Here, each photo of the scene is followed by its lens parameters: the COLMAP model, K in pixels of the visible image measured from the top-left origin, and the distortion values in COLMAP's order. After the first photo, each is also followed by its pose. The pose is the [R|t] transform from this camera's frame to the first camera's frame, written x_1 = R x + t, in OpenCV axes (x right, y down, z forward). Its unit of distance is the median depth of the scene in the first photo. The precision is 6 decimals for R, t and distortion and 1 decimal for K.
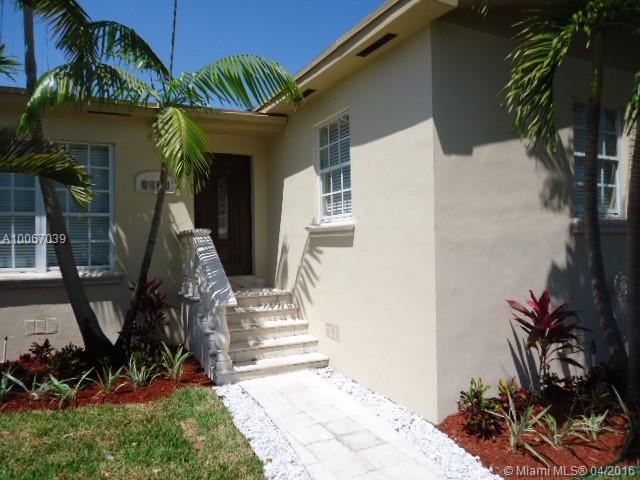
lens RADIAL K [[470.6, 0, 319.0], [0, 470.6, 239.9], [0, 0, 1]] dist [-0.012643, 0.011832]
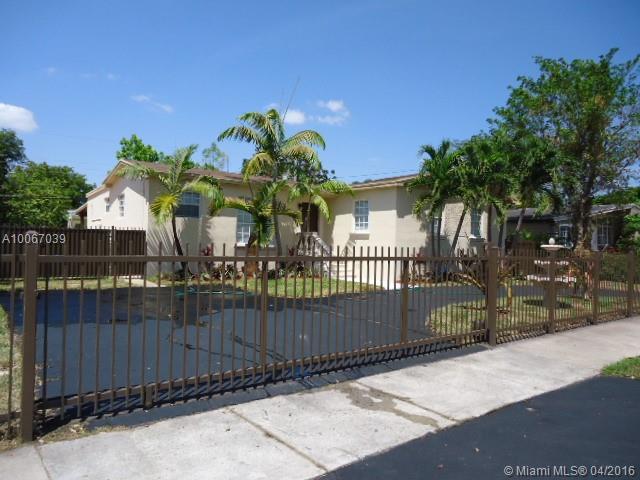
lens RADIAL K [[470.6, 0, 318.8], [0, 470.6, 242.3], [0, 0, 1]] dist [-0.012643, 0.011832]
pose [[0.978880, 0.042742, 0.199918, -0.924184], [-0.041523, 0.999085, -0.010286, 0.079209], [-0.200175, 0.001768, 0.979759, -2.189110]]
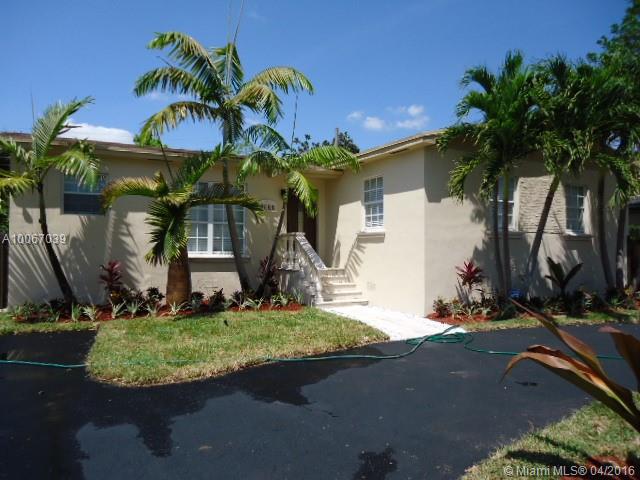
lens RADIAL K [[470.6, 0, 321.8], [0, 470.6, 237.1], [0, 0, 1]] dist [-0.012643, 0.011832]
pose [[0.999026, 0.020106, 0.039289, -0.266987], [-0.019116, 0.999494, -0.025409, 0.045994], [-0.039780, 0.024633, 0.998905, -0.989425]]
